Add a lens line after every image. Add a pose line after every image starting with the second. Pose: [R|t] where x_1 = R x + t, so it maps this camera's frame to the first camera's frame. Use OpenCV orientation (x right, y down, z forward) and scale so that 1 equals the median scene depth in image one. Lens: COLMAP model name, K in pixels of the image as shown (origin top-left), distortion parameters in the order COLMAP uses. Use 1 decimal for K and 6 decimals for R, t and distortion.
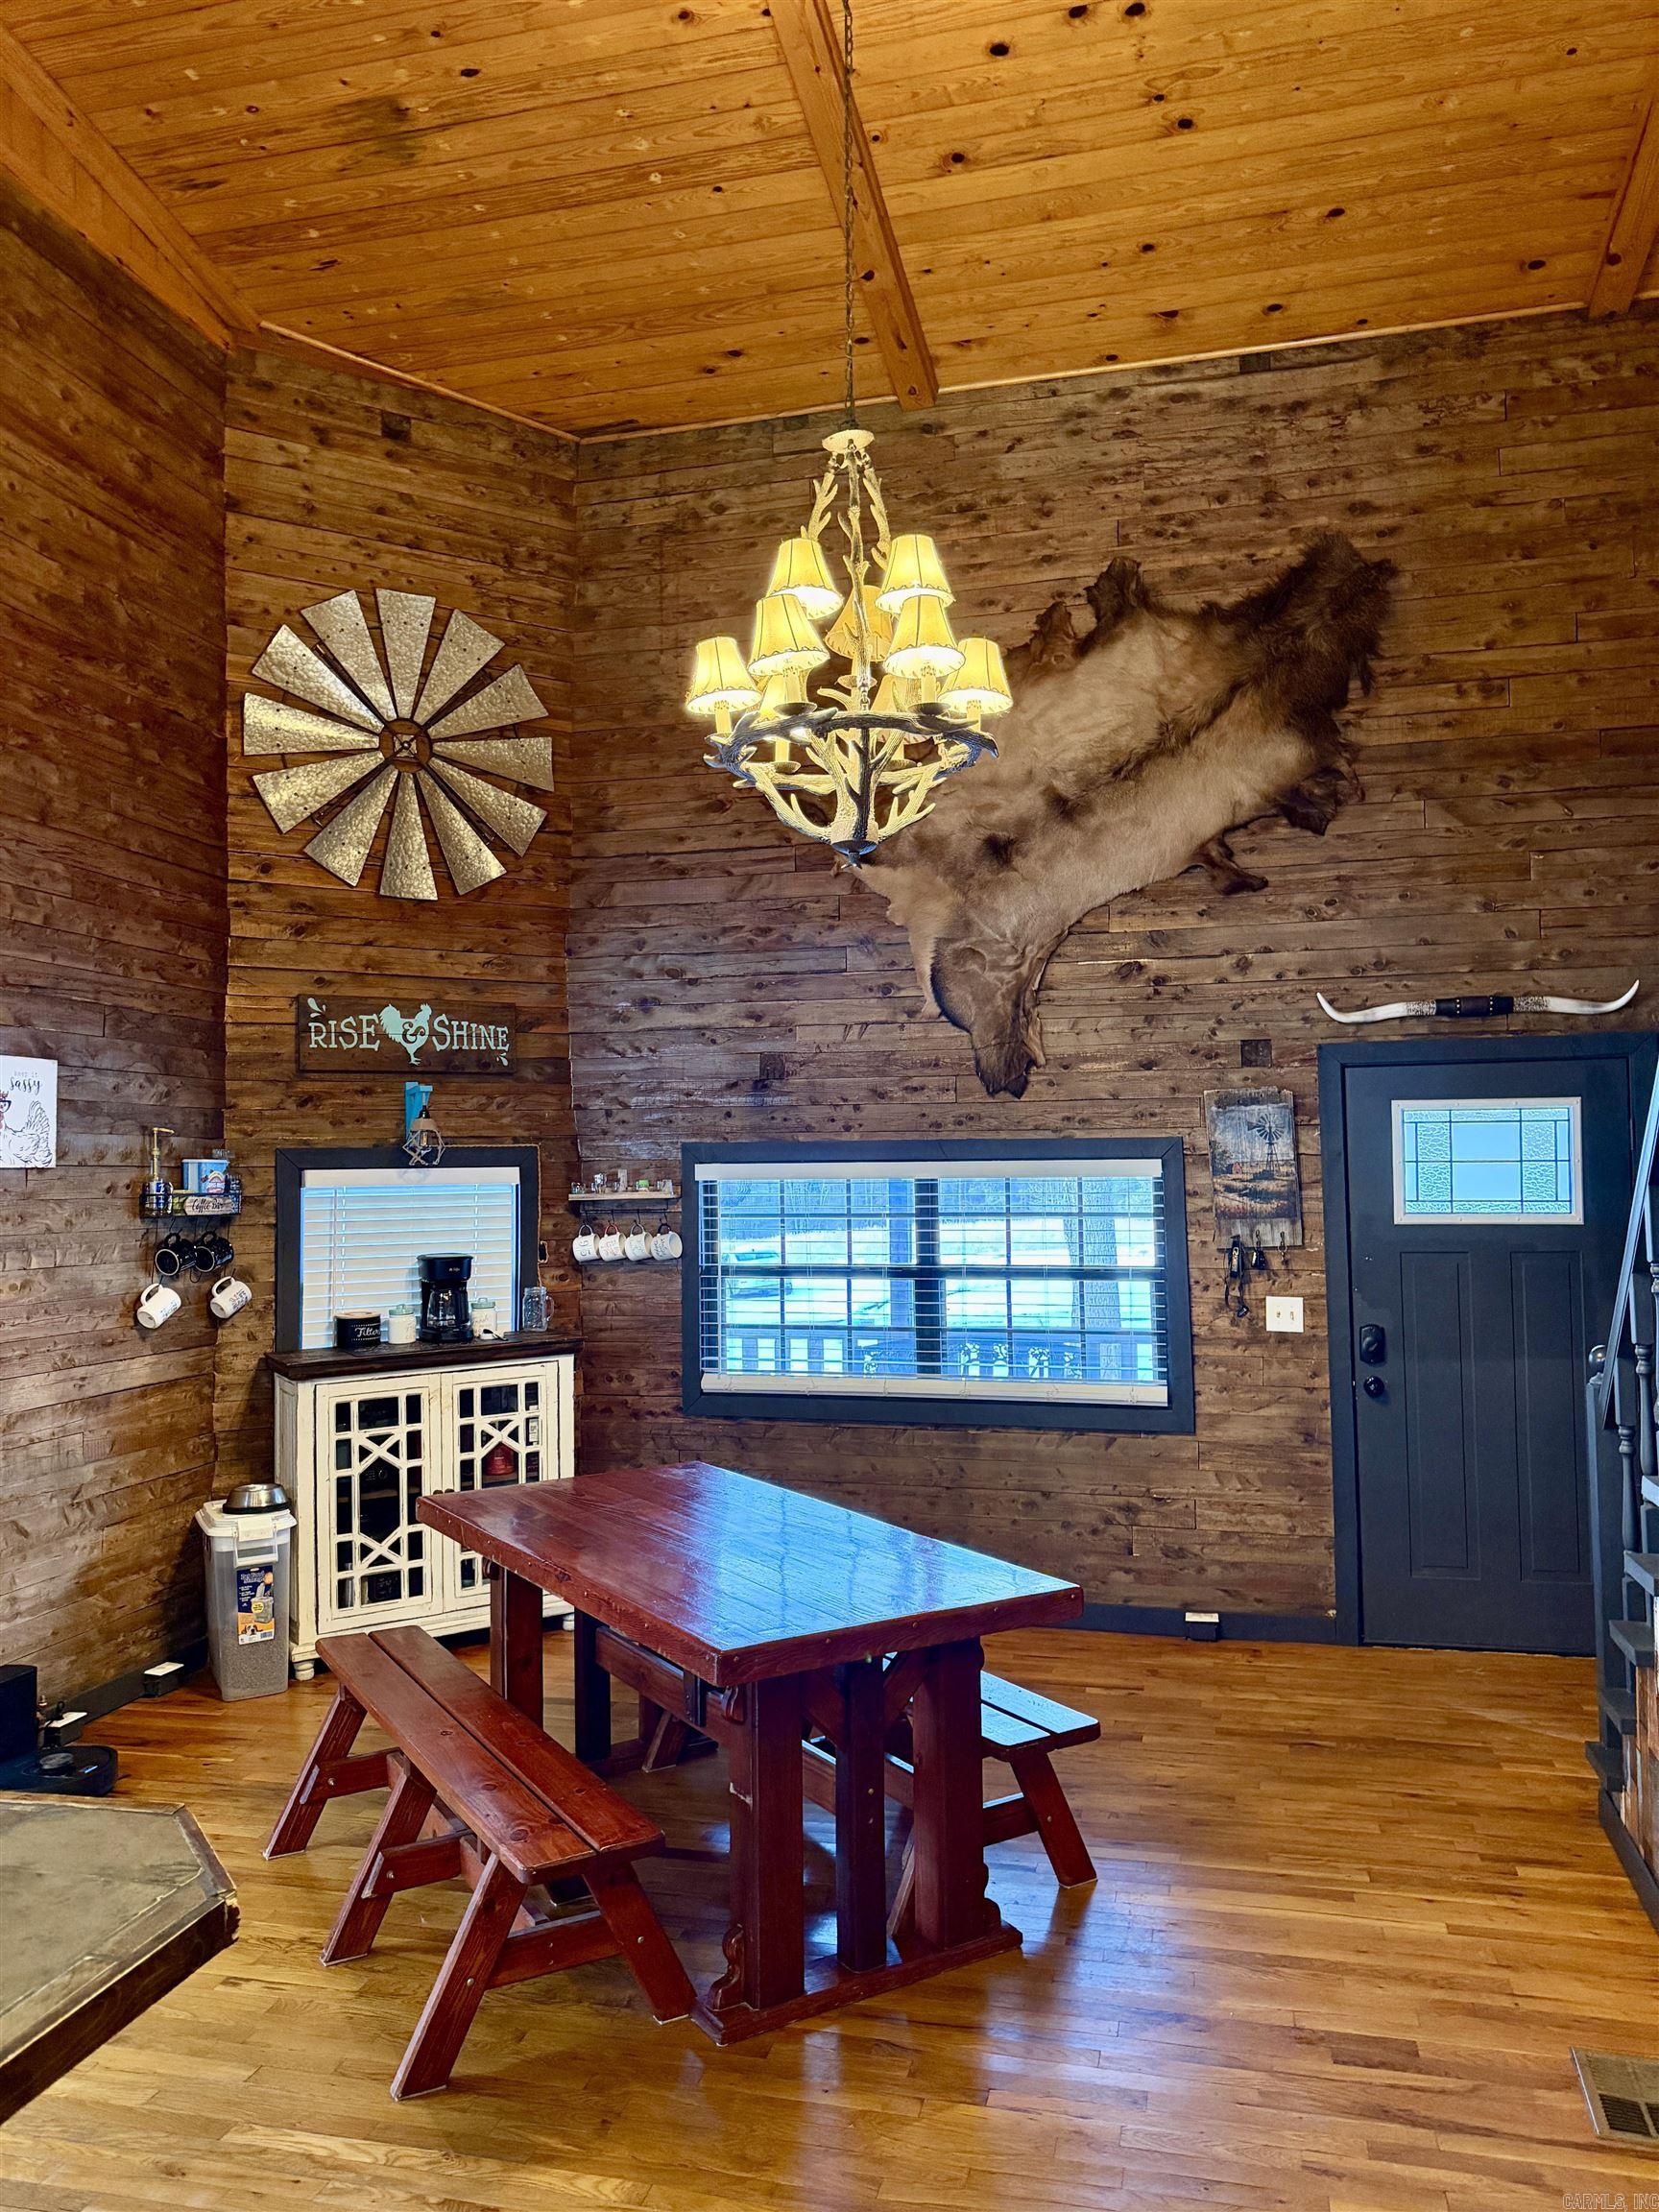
lens RADIAL K [[1555.0, 0, 862.9], [0, 1555.0, 1098.2], [0, 0, 1]] dist [0.060040, -0.076191]
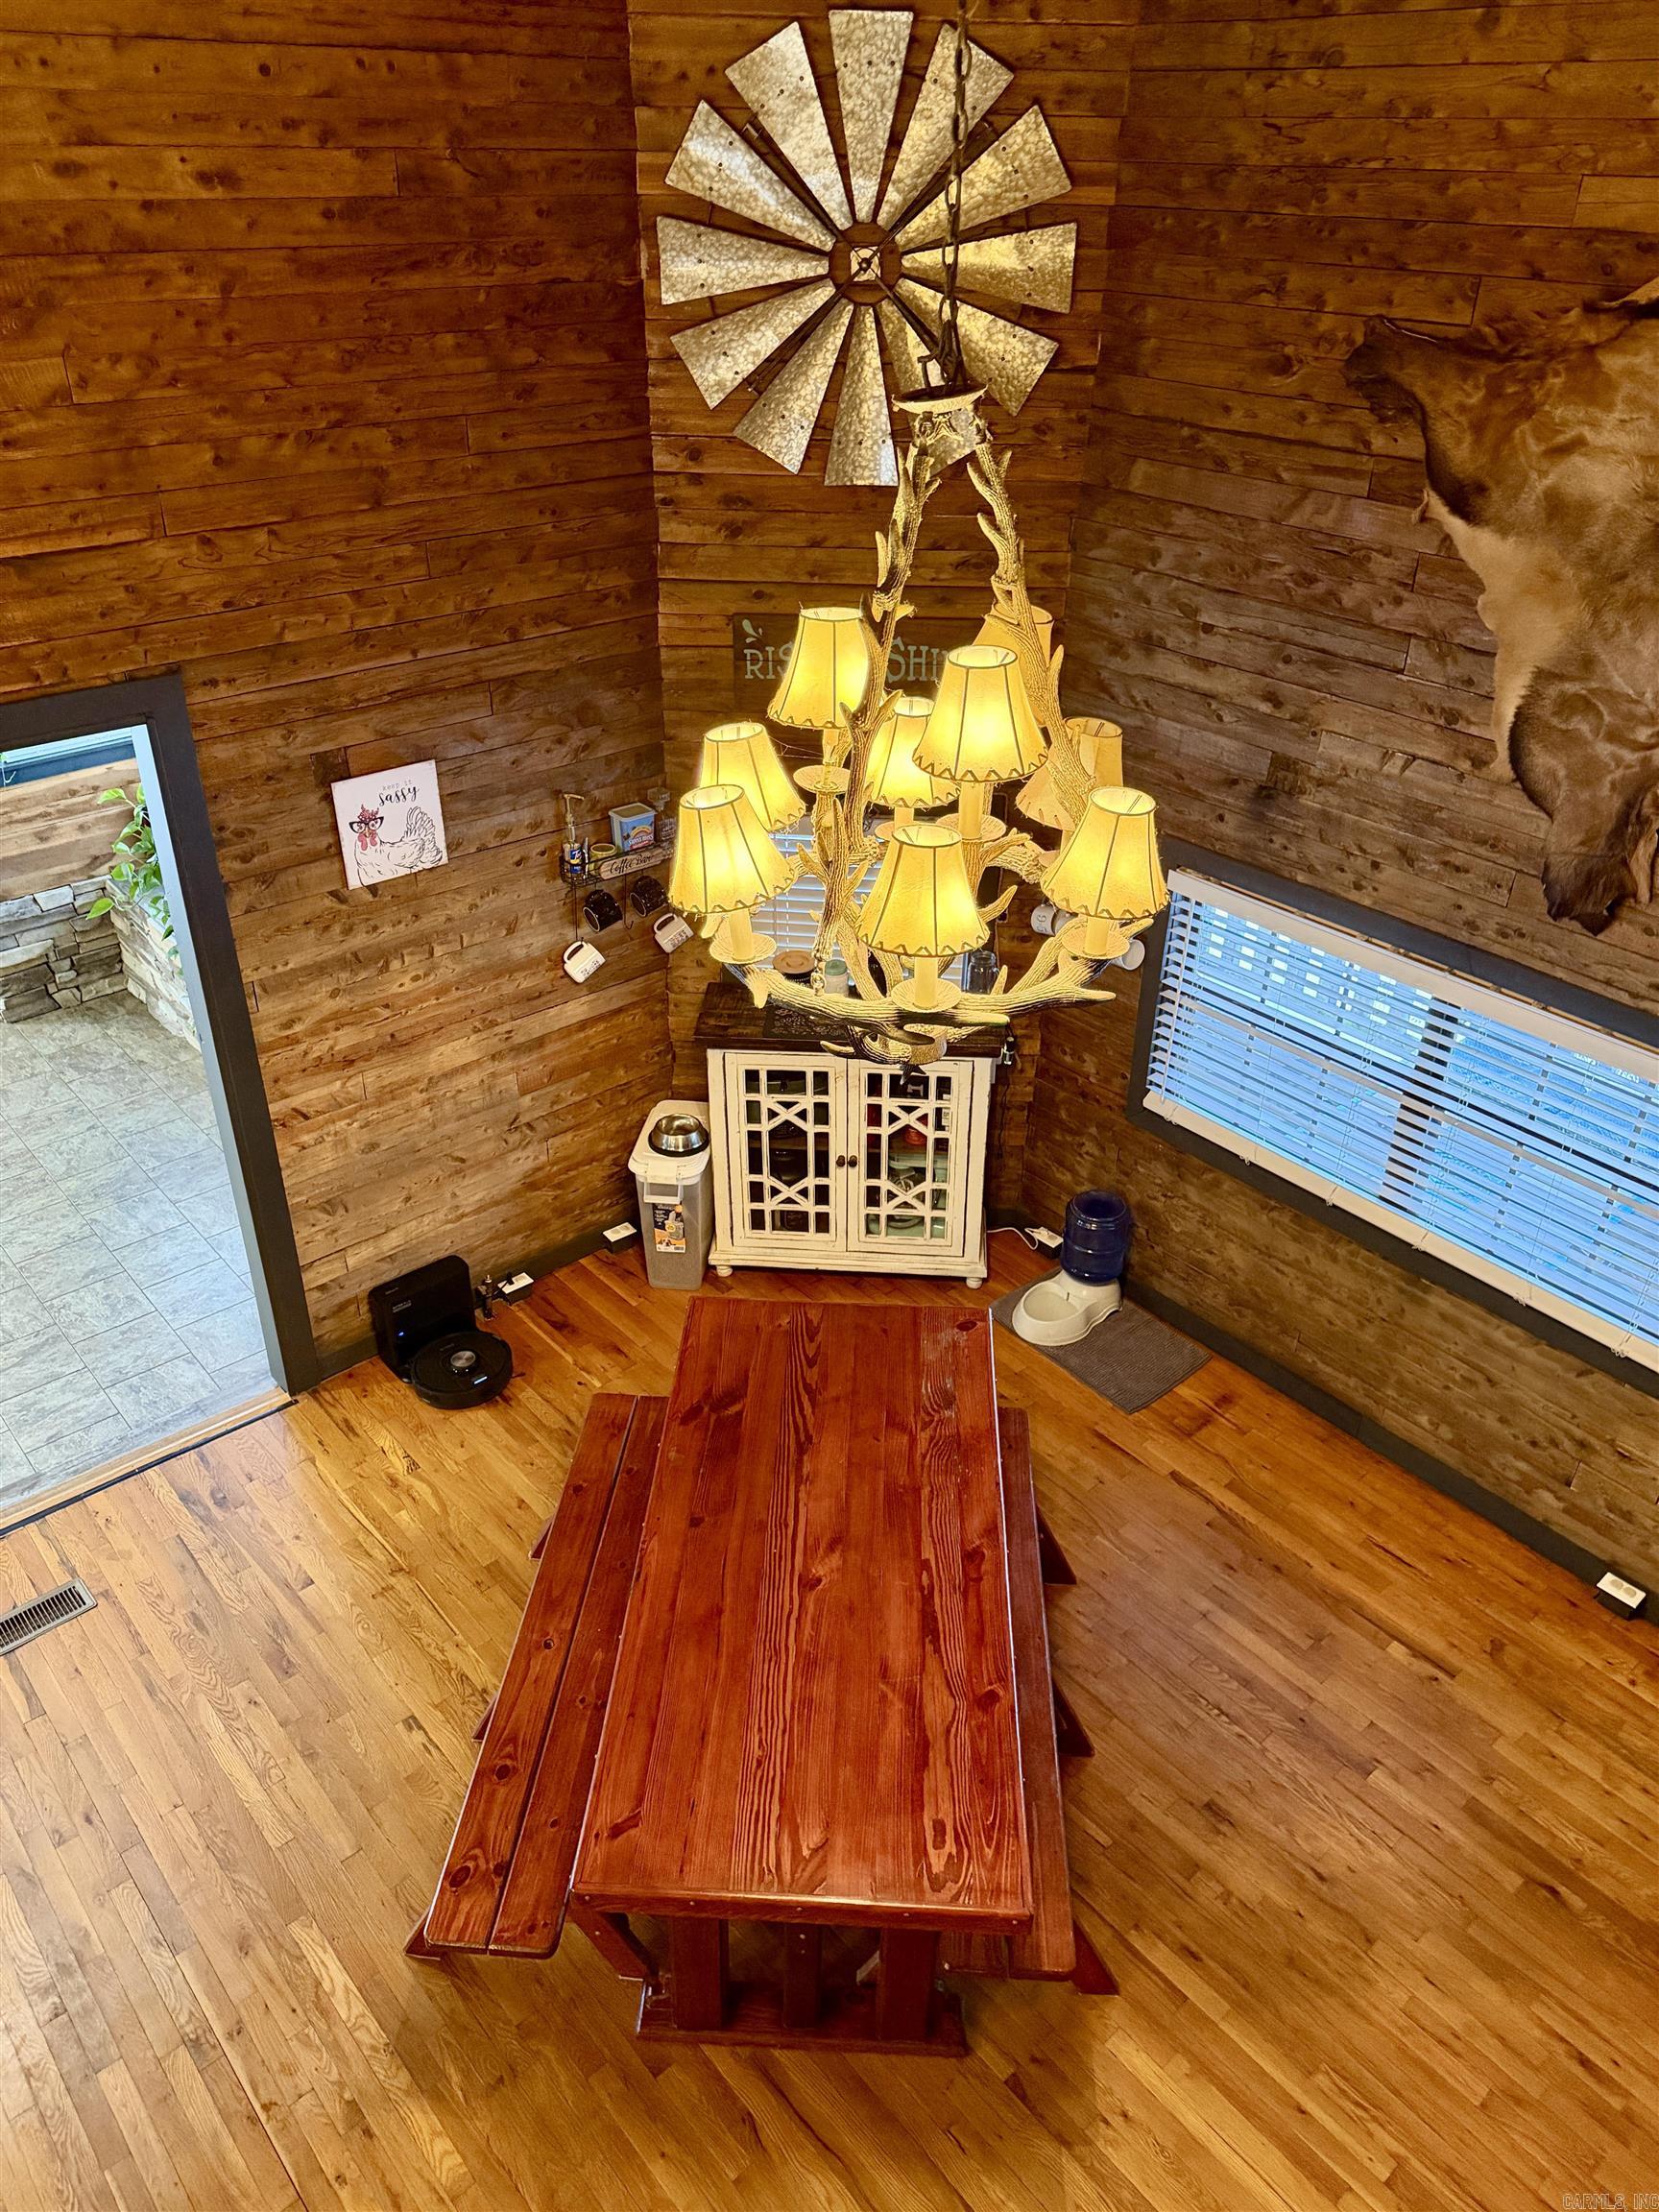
lens RADIAL K [[1555.0, 0, 840.3], [0, 1555.0, 1126.2], [0, 0, 1]] dist [0.060040, -0.076191]
pose [[0.815407, 0.332681, -0.473745, 0.193541], [-0.003191, 0.820942, 0.571002, -0.334046], [0.578879, -0.464087, 0.670464, 0.331719]]
